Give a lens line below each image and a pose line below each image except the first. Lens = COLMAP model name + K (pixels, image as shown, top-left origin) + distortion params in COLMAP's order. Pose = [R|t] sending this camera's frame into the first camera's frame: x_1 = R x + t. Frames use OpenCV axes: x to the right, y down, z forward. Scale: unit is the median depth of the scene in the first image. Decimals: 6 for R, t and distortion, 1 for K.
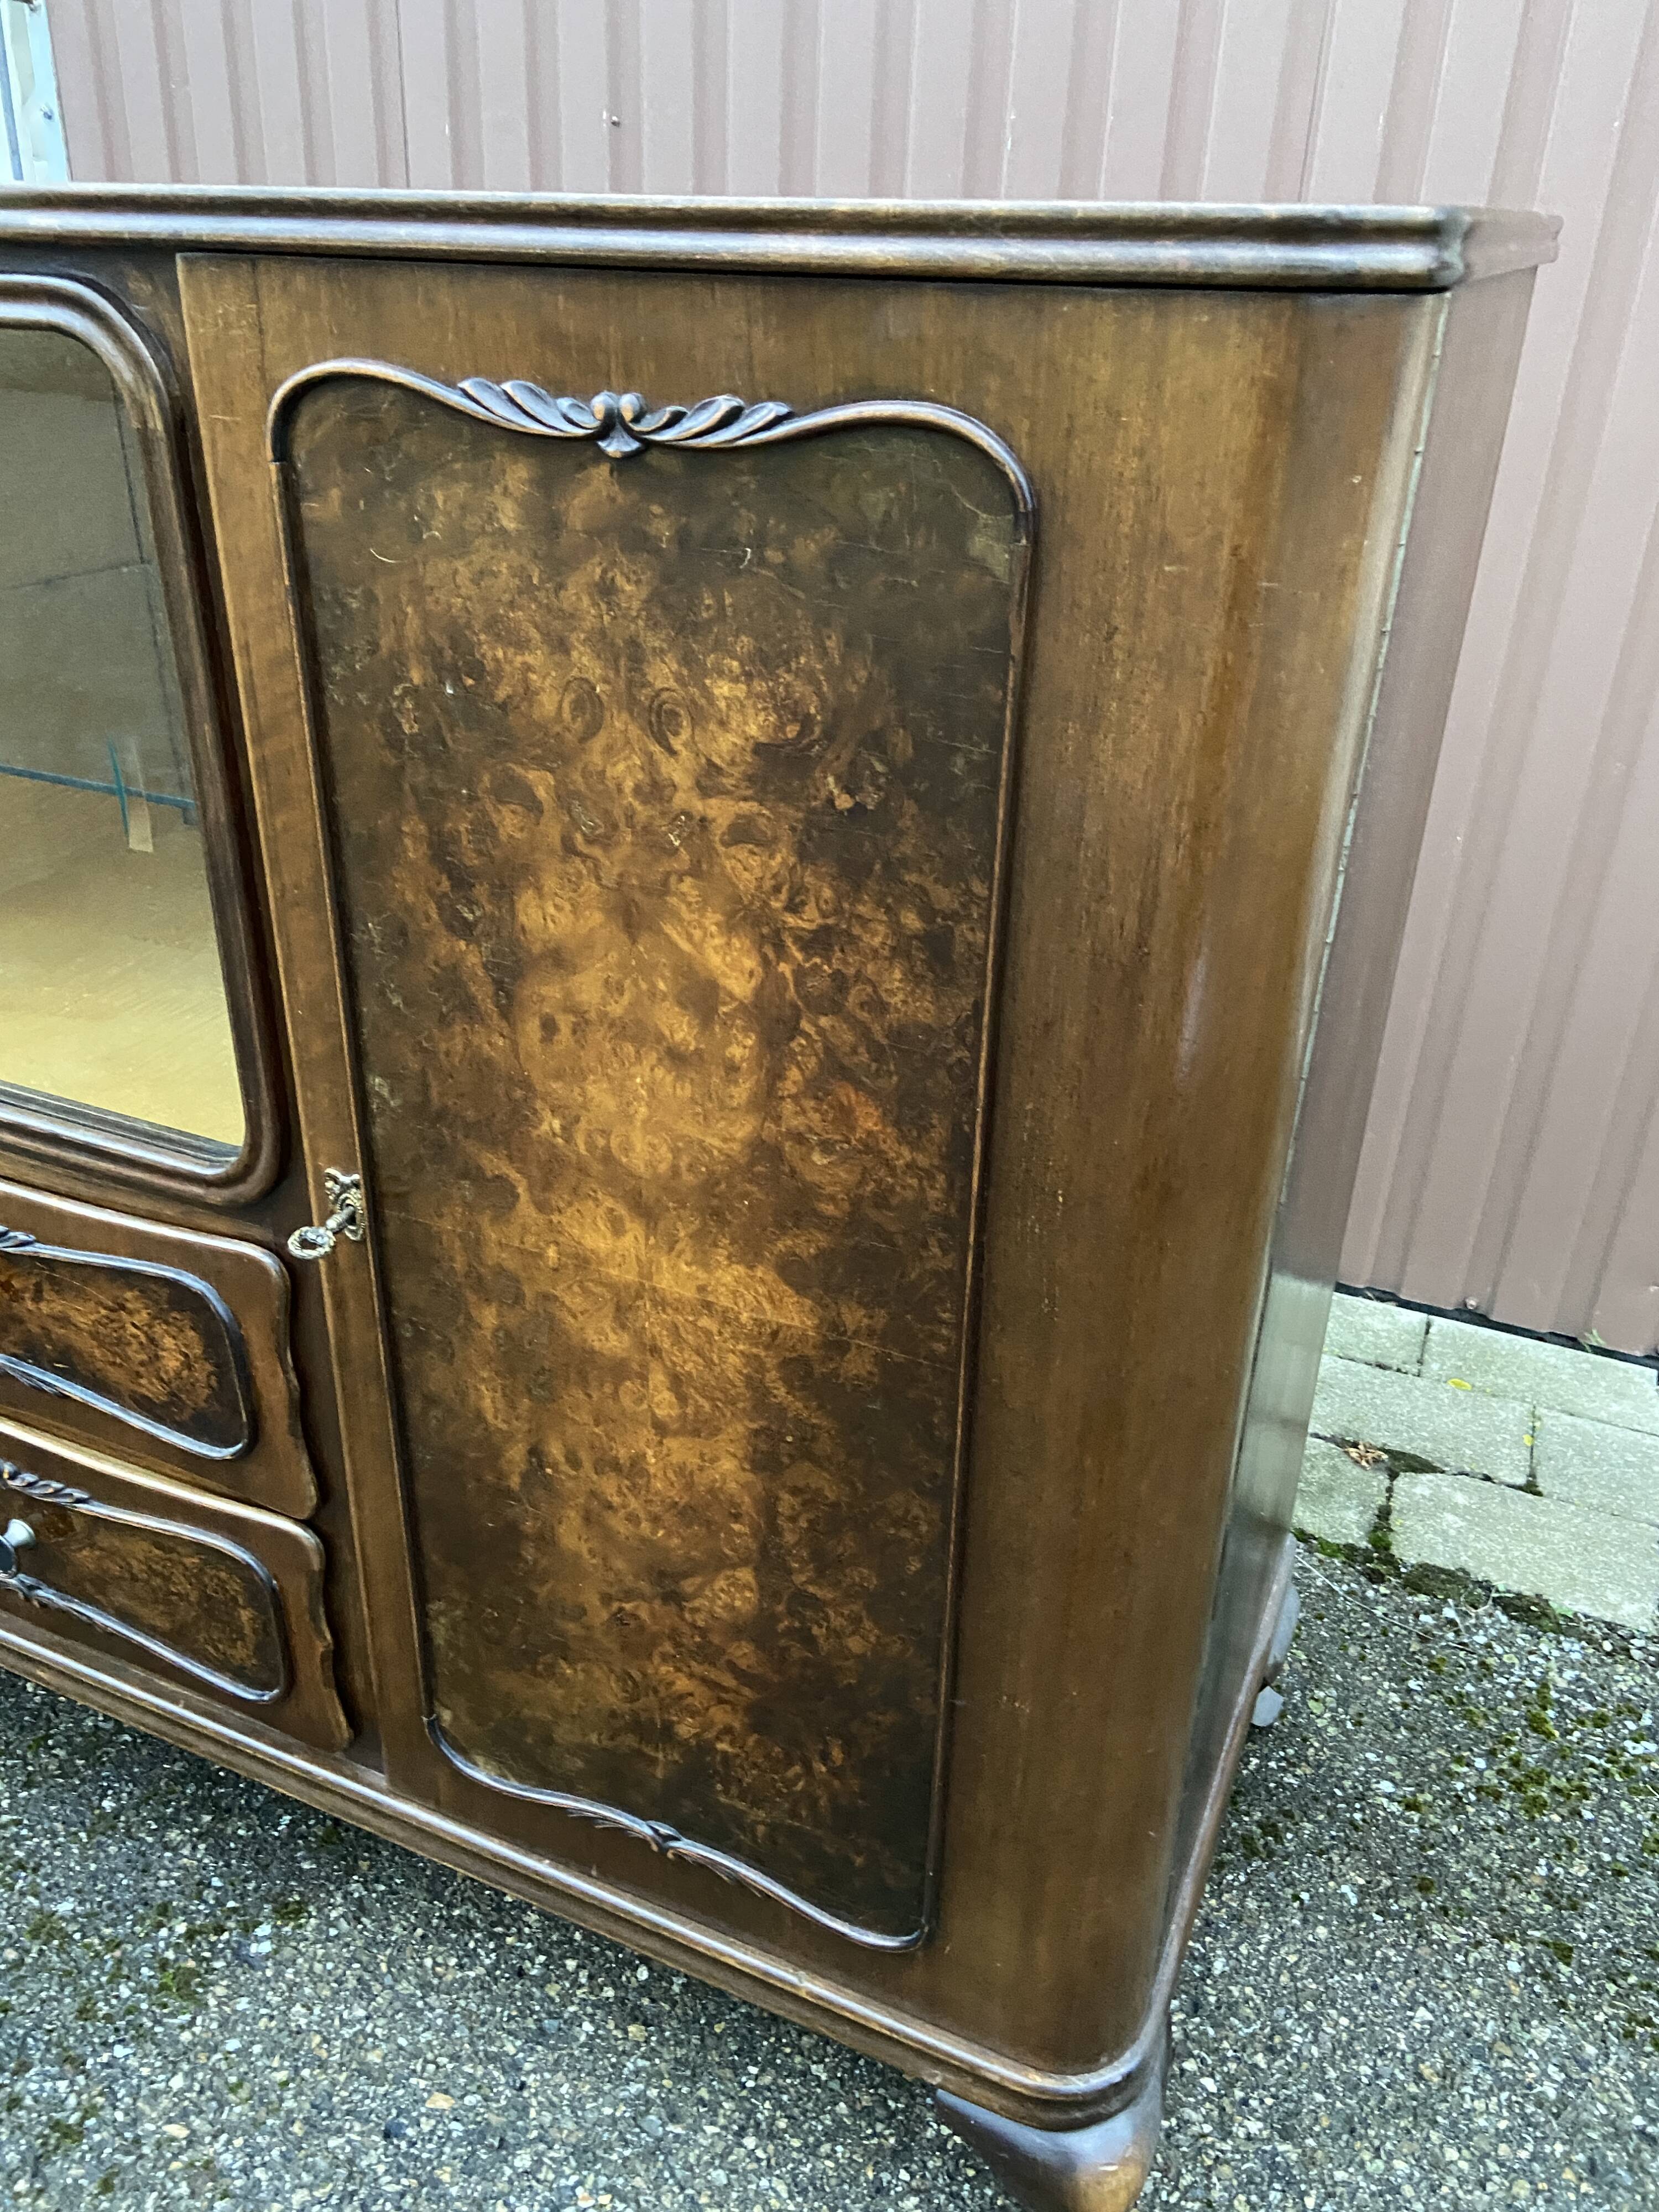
lens RADIAL K [[1692.4, 0, 821.0], [0, 1692.4, 1091.0], [0, 0, 1]] dist [0.100207, -0.123502]
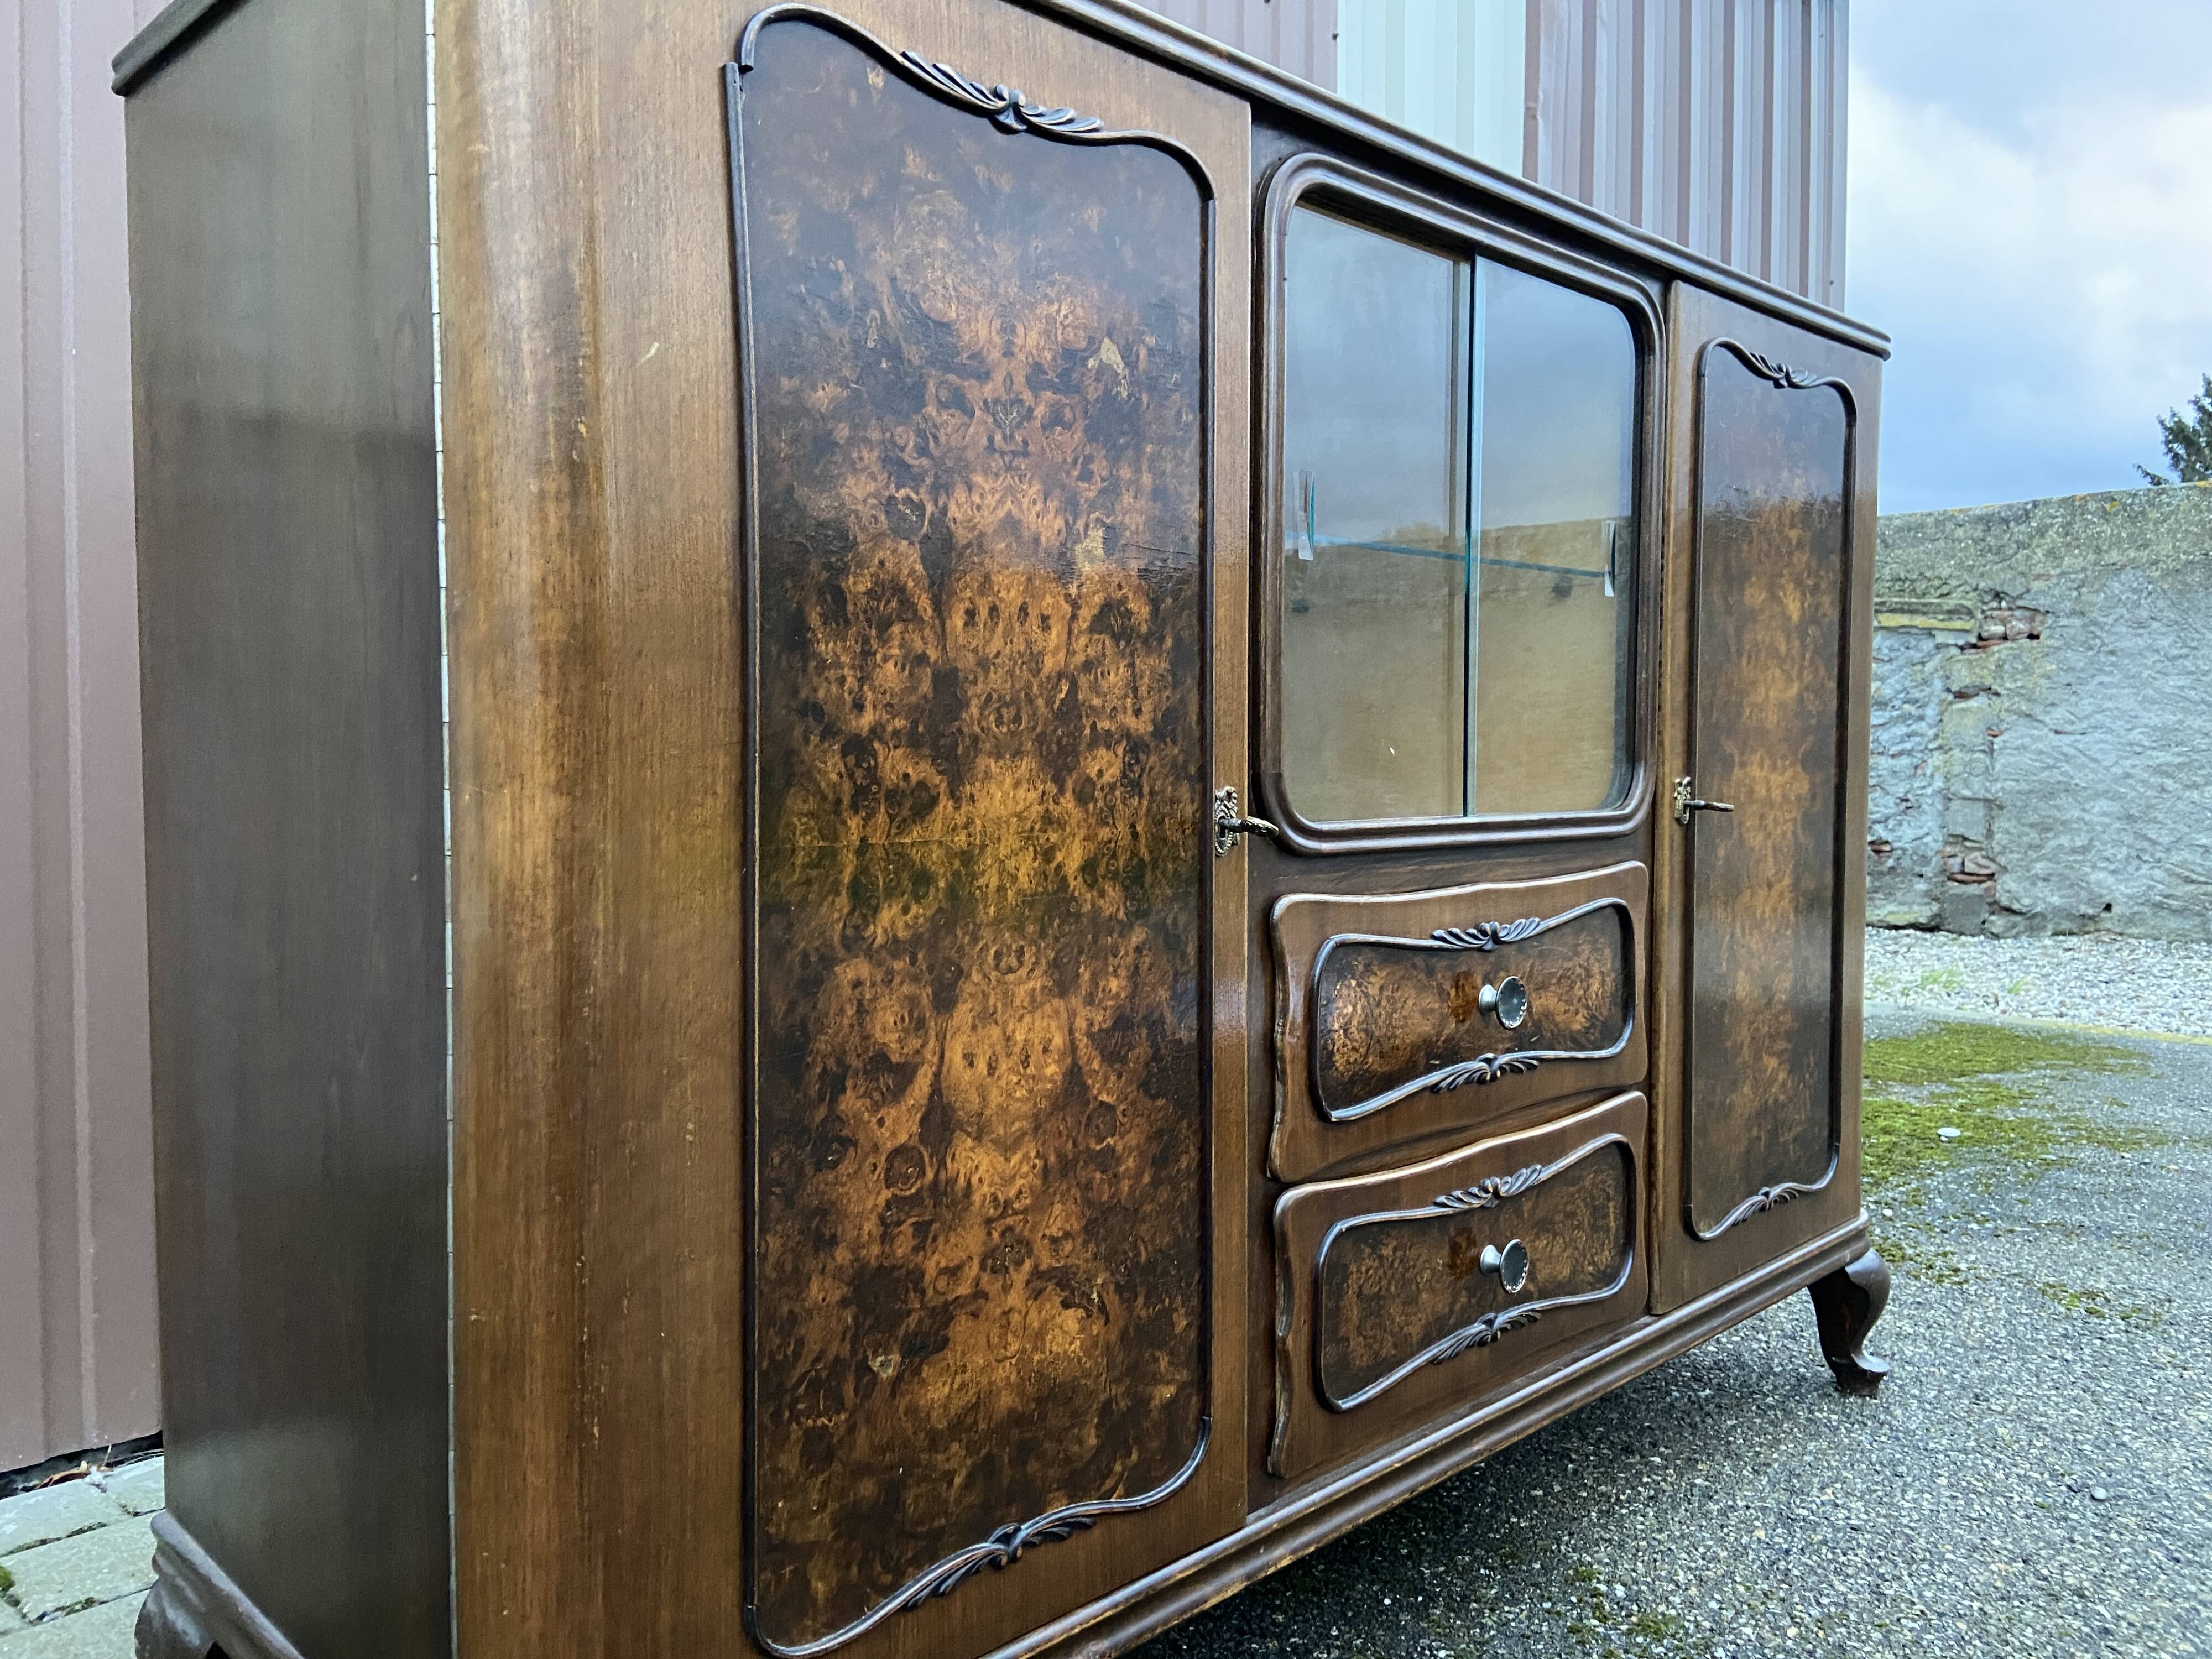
lens RADIAL K [[1681.8, 0, 1106.1], [0, 1681.8, 804.0], [0, 0, 1]] dist [0.114249, -0.149386]
pose [[0.345962, -0.058192, 0.936442, -1.646841], [0.435419, 0.894047, -0.105305, -0.000471], [-0.831096, 0.444177, 0.334645, 0.741778]]
